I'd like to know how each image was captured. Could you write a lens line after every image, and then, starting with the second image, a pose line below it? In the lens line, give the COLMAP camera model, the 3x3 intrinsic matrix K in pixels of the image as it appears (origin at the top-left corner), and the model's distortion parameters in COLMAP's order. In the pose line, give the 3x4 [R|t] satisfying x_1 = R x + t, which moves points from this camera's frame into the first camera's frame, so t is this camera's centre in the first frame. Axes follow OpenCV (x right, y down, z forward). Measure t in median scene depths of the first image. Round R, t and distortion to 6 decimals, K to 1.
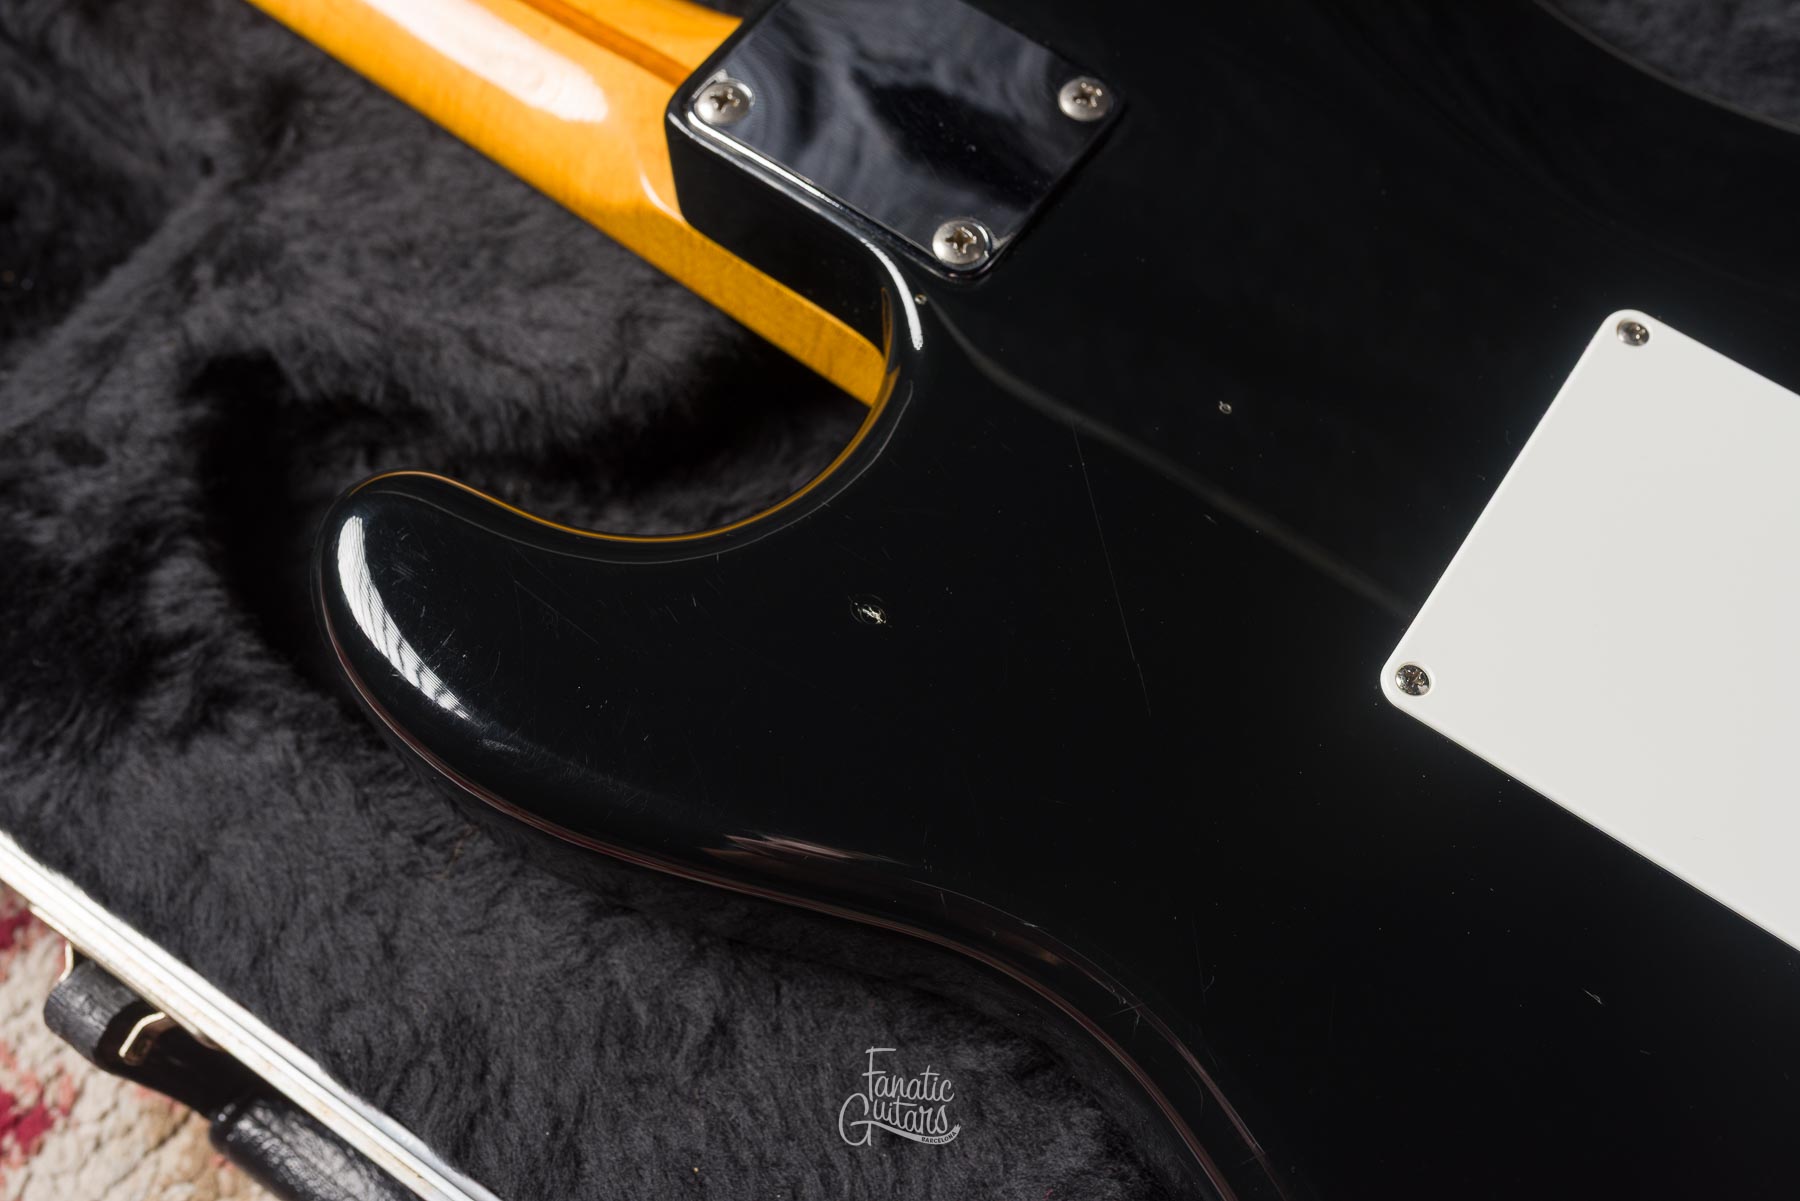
lens RADIAL K [[1838.8, 0, 897.1], [0, 1838.8, 596.8], [0, 0, 1]] dist [0.005960, -0.004412]
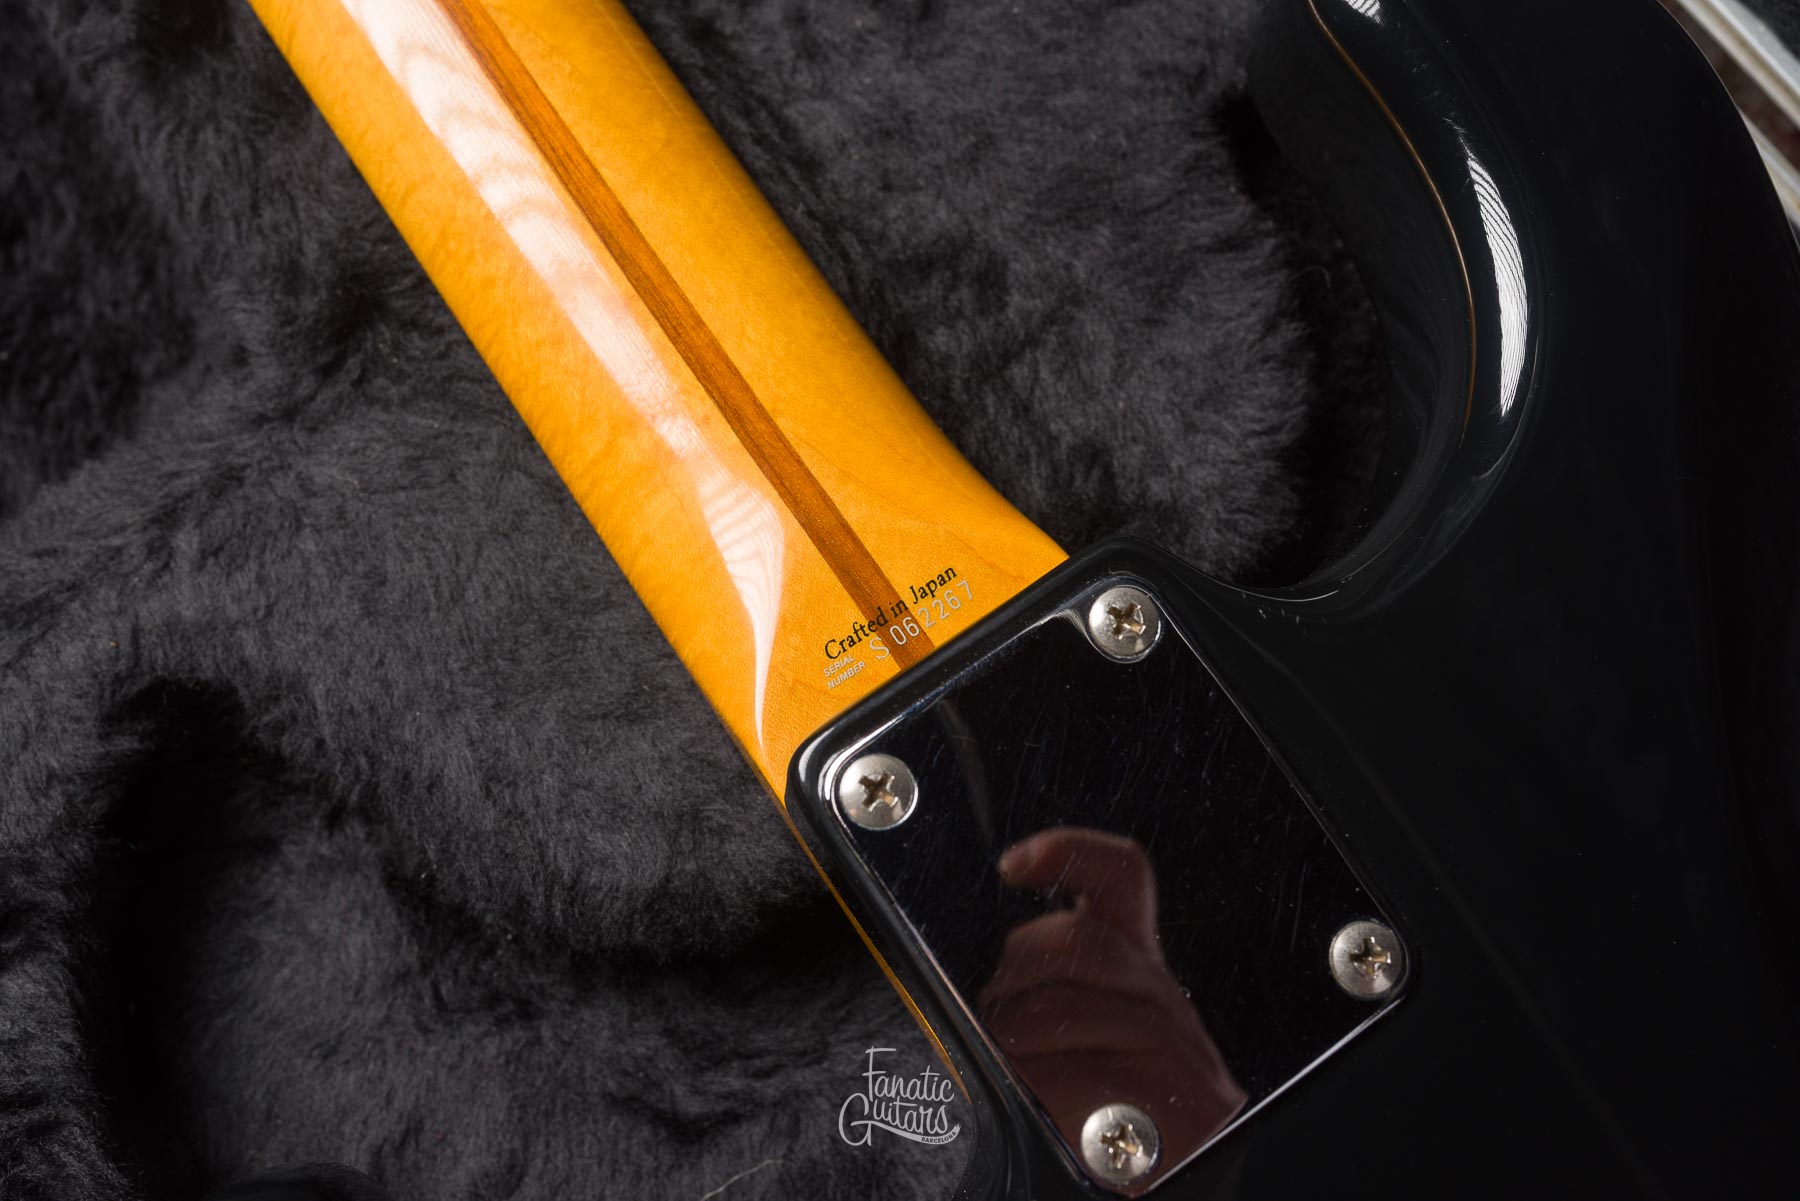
lens RADIAL K [[1847.4, 0, 896.2], [0, 1847.4, 599.6], [0, 0, 1]] dist [0.000049, 0.018848]
pose [[0.942508, 0.334174, -0.002388, -0.106218], [-0.325718, 0.920210, 0.217073, -0.472844], [0.074738, -0.203815, 0.976153, 0.319414]]
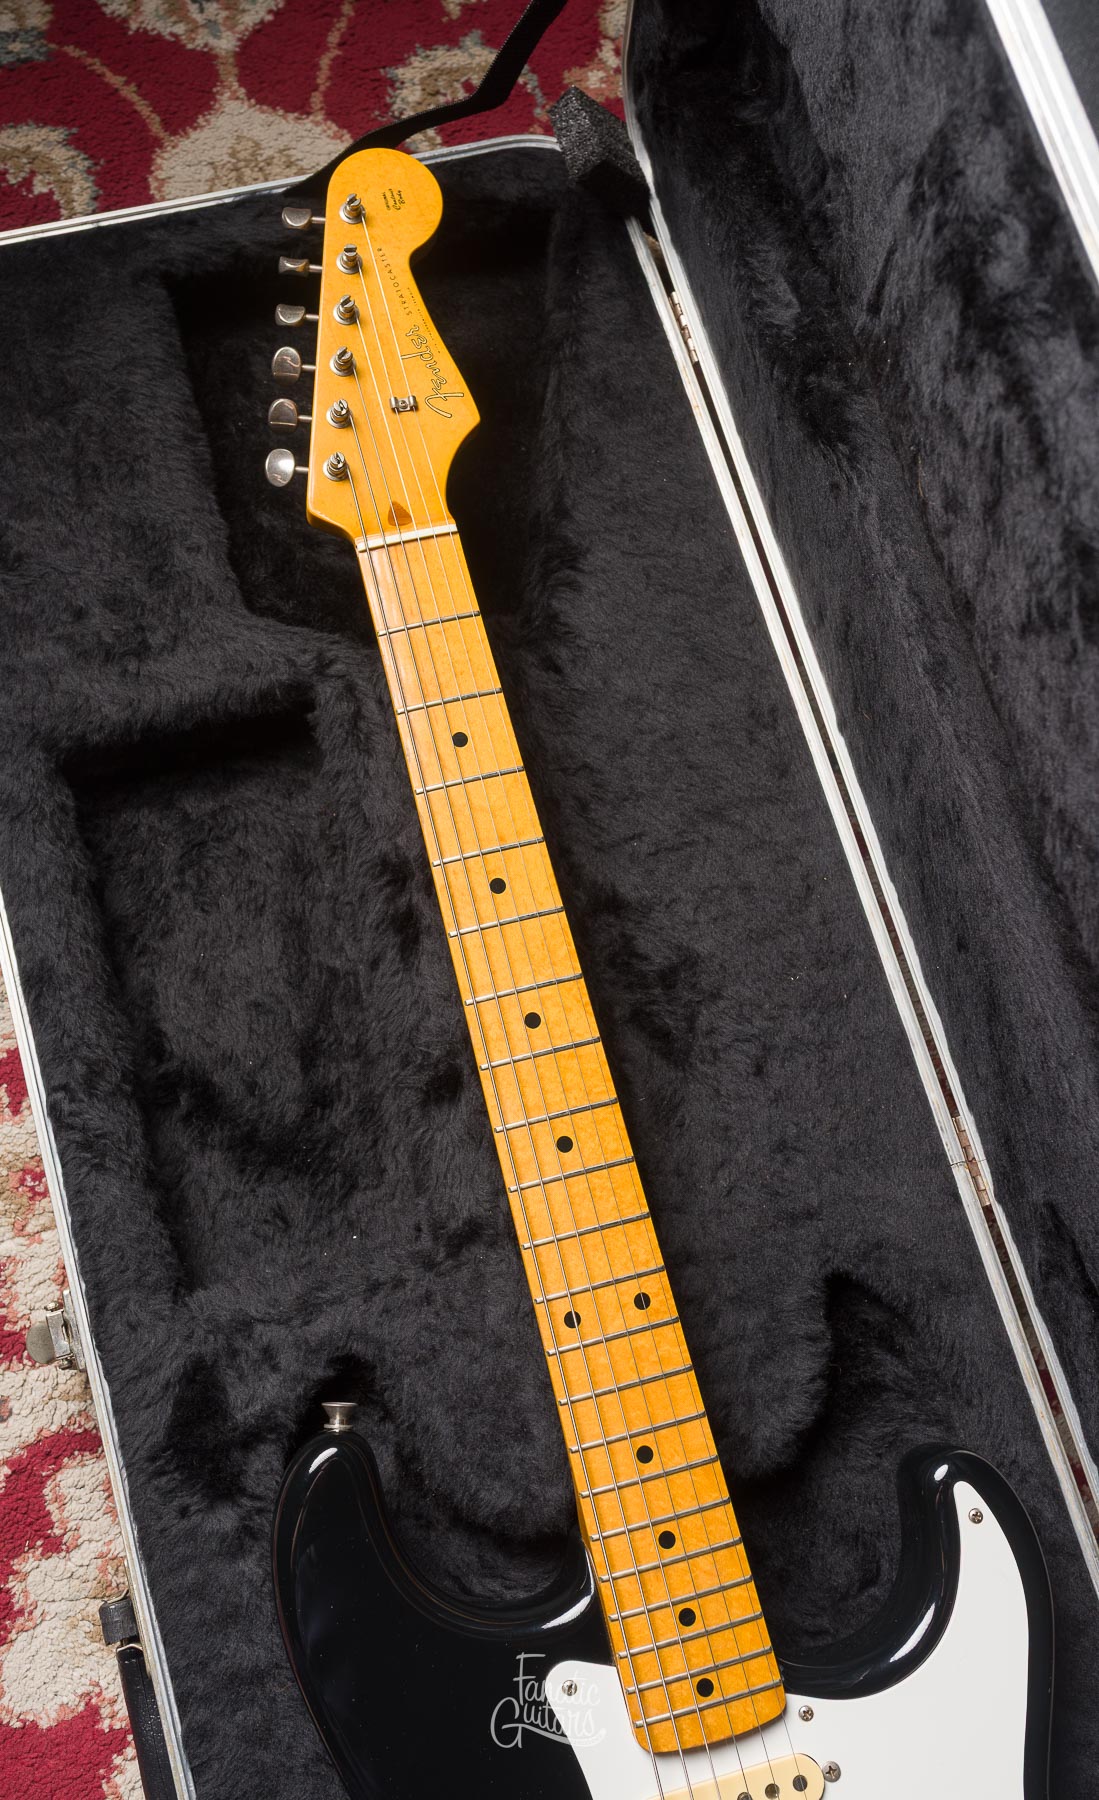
lens RADIAL K [[1821.0, 0, 462.3], [0, 1821.0, 865.7], [0, 0, 1]] dist [0.002625, -0.012610]
pose [[0.750138, 0.656505, -0.079329, -0.525460], [-0.632367, 0.747244, 0.204298, -1.097163], [0.193401, -0.103087, 0.975689, -0.898448]]
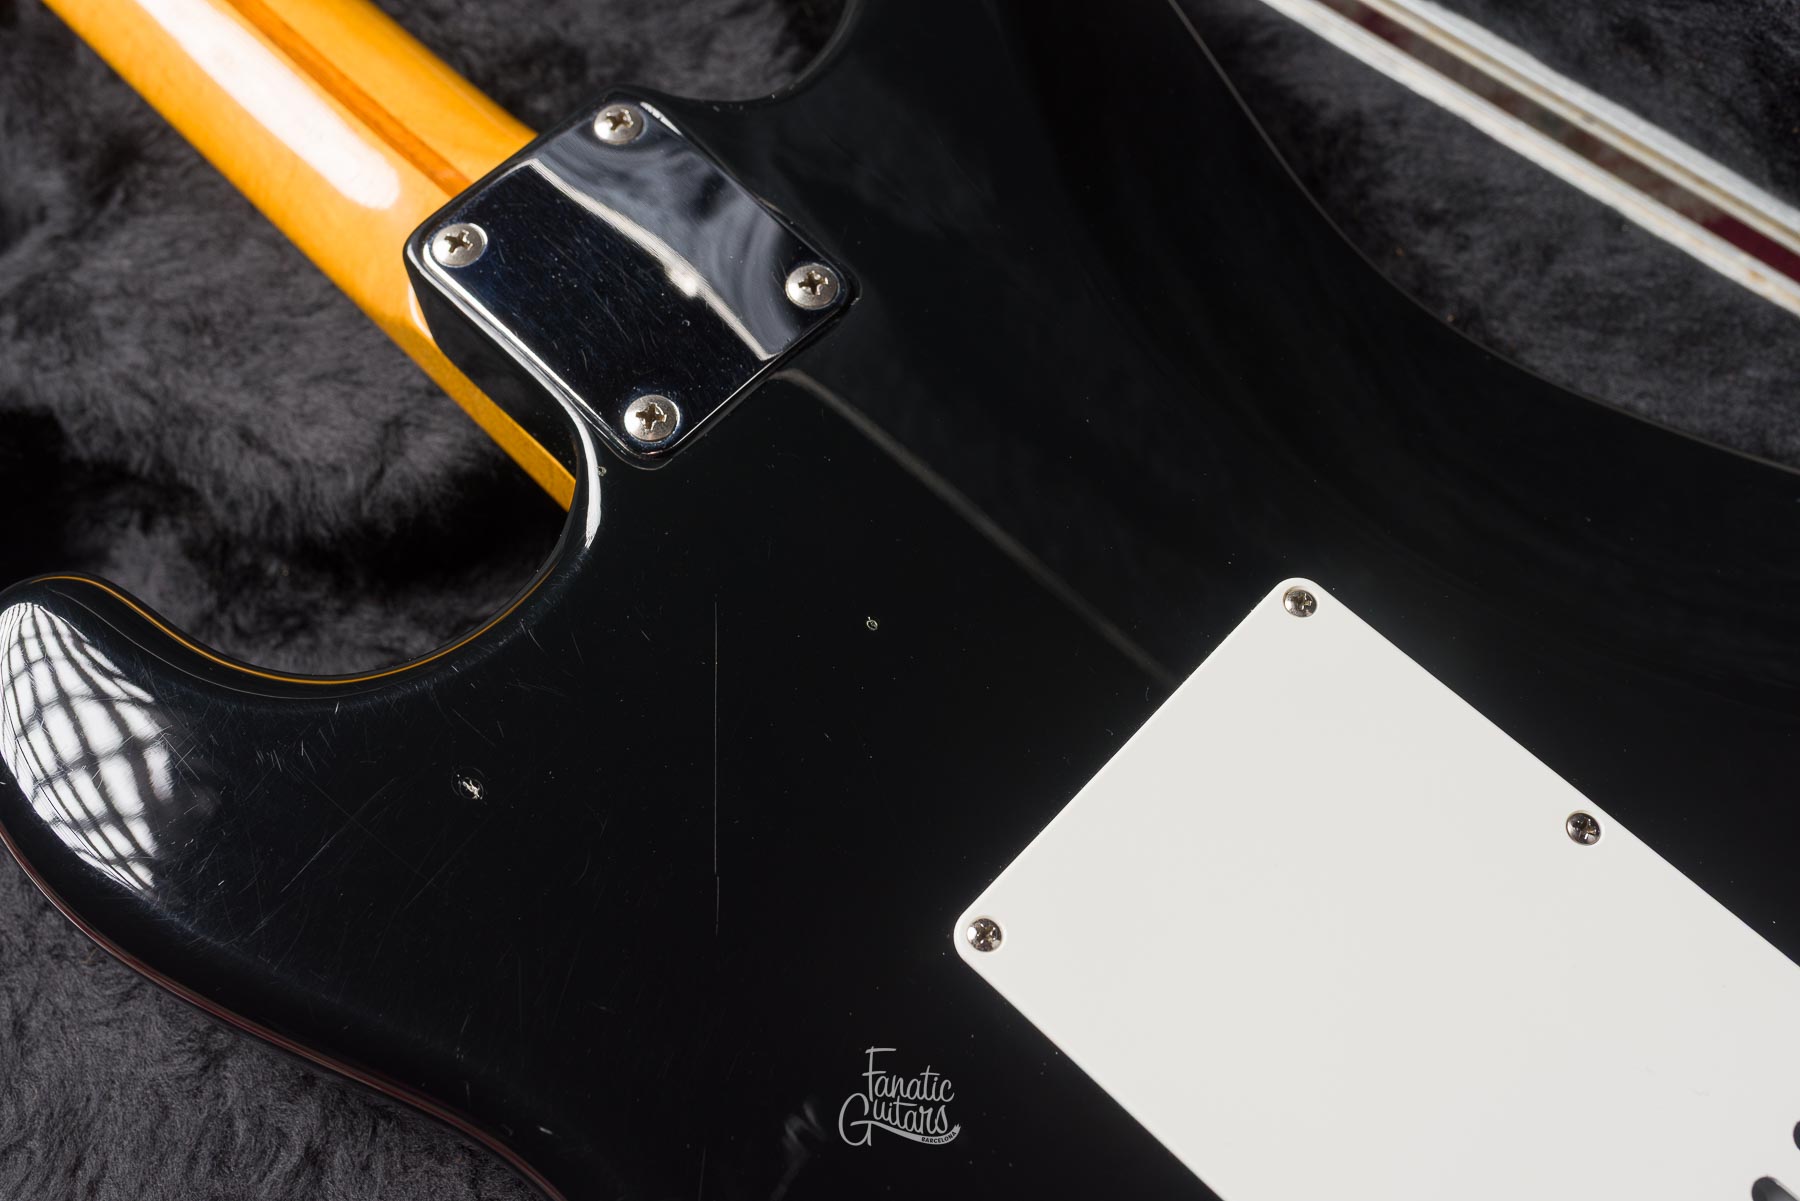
lens RADIAL K [[1831.0, 0, 891.3], [0, 1831.0, 599.1], [0, 0, 1]] dist [0.004411, 0.002105]
pose [[0.989143, 0.135410, -0.057096, 0.216555], [-0.135399, 0.990783, 0.004083, -0.108159], [0.057123, 0.003692, 0.998360, 0.010522]]
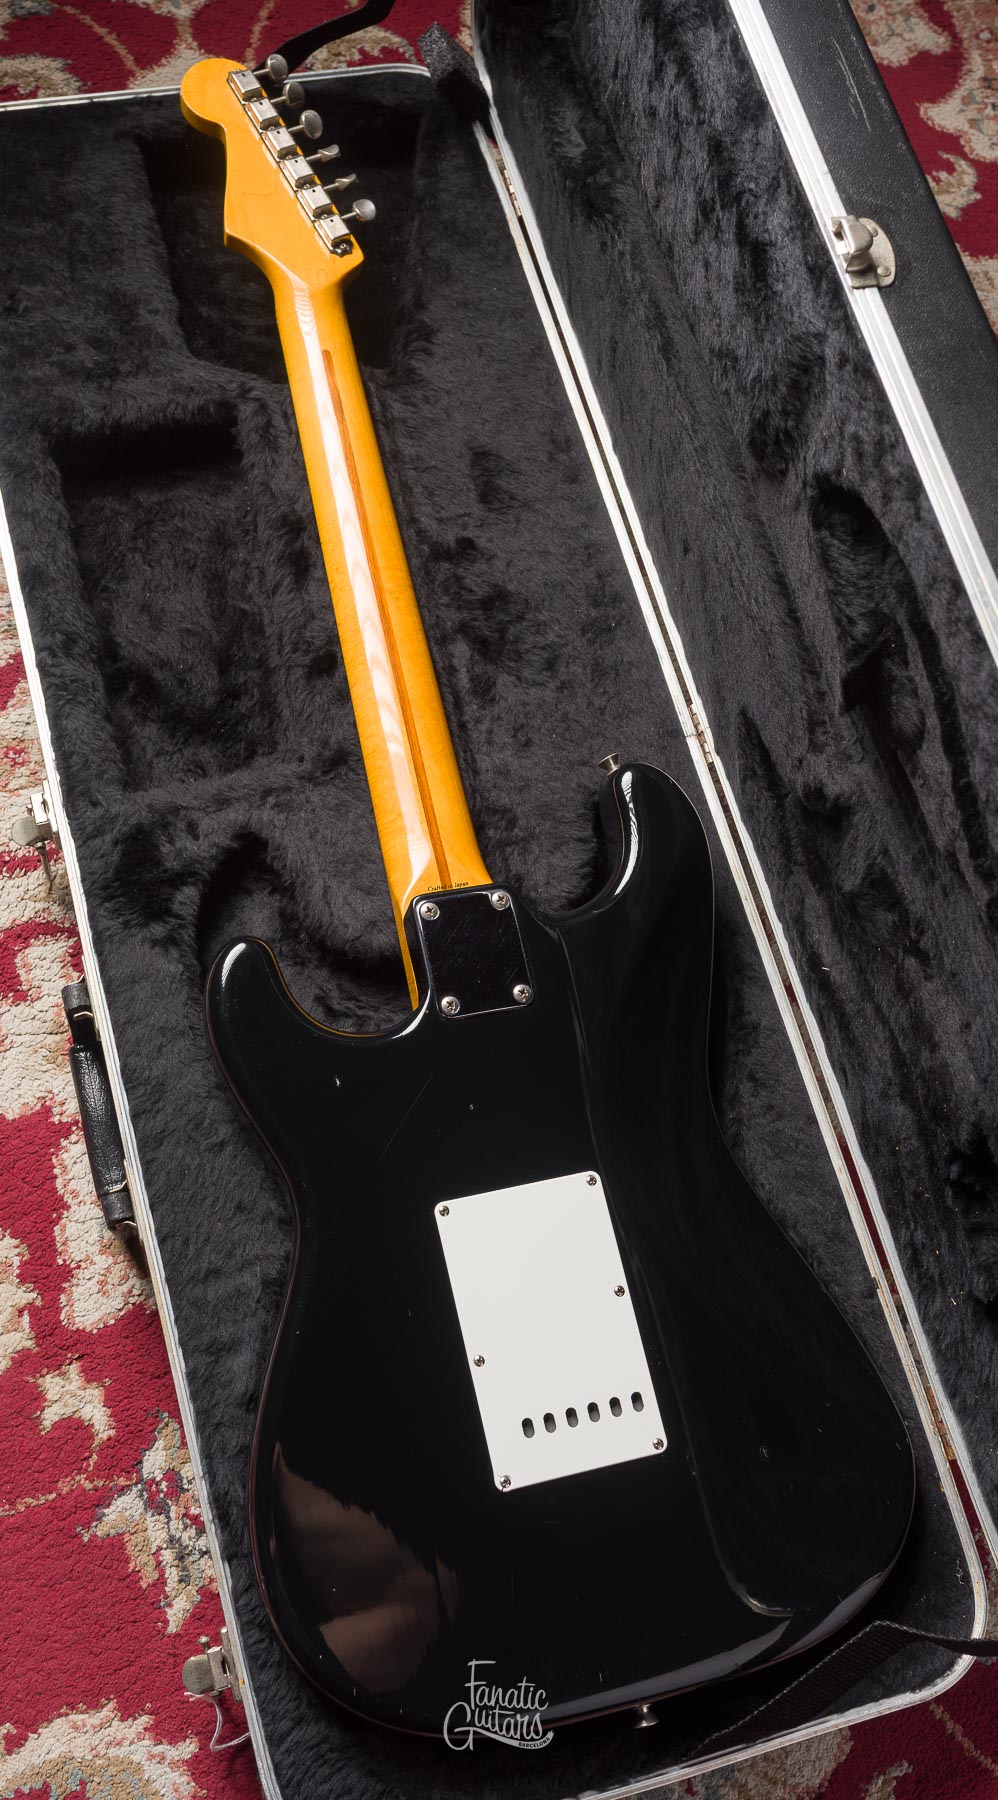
lens RADIAL K [[1835.6, 0, 435.0], [0, 1835.6, 894.9], [0, 0, 1]] dist [0.003292, -0.009348]
pose [[0.737737, 0.664679, -0.118090, 0.230679], [-0.659088, 0.747006, 0.087098, -0.527589], [0.146106, 0.013576, 0.989176, -1.812372]]
